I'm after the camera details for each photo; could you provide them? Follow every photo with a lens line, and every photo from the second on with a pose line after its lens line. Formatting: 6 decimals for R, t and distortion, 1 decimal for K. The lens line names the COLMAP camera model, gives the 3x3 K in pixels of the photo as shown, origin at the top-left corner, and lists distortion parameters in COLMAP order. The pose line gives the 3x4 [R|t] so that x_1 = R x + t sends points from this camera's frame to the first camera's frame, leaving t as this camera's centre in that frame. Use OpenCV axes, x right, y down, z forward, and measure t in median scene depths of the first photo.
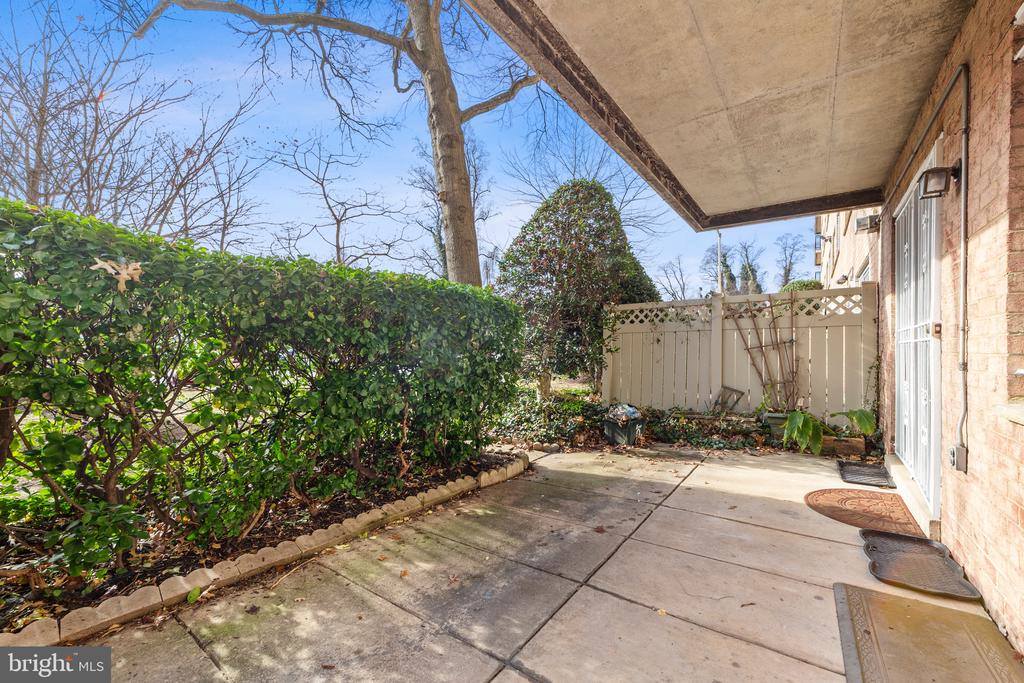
lens RADIAL K [[400.1, 0, 515.0], [0, 400.1, 349.9], [0, 0, 1]] dist [-0.000934, 0.000410]
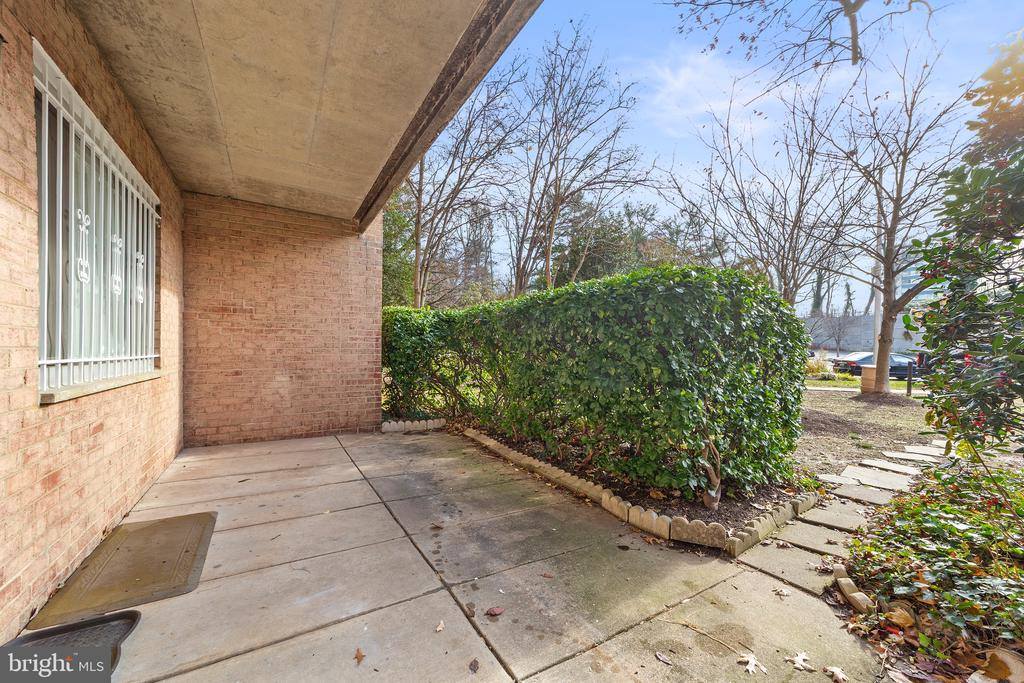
lens RADIAL K [[400.1, 0, 515.0], [0, 400.1, 349.9], [0, 0, 1]] dist [-0.000934, 0.000410]
pose [[-0.378811, -0.004916, -0.925461, 1.010059], [-0.002093, 0.999988, -0.004455, 0.017337], [0.925471, 0.000250, -0.378817, 1.492647]]
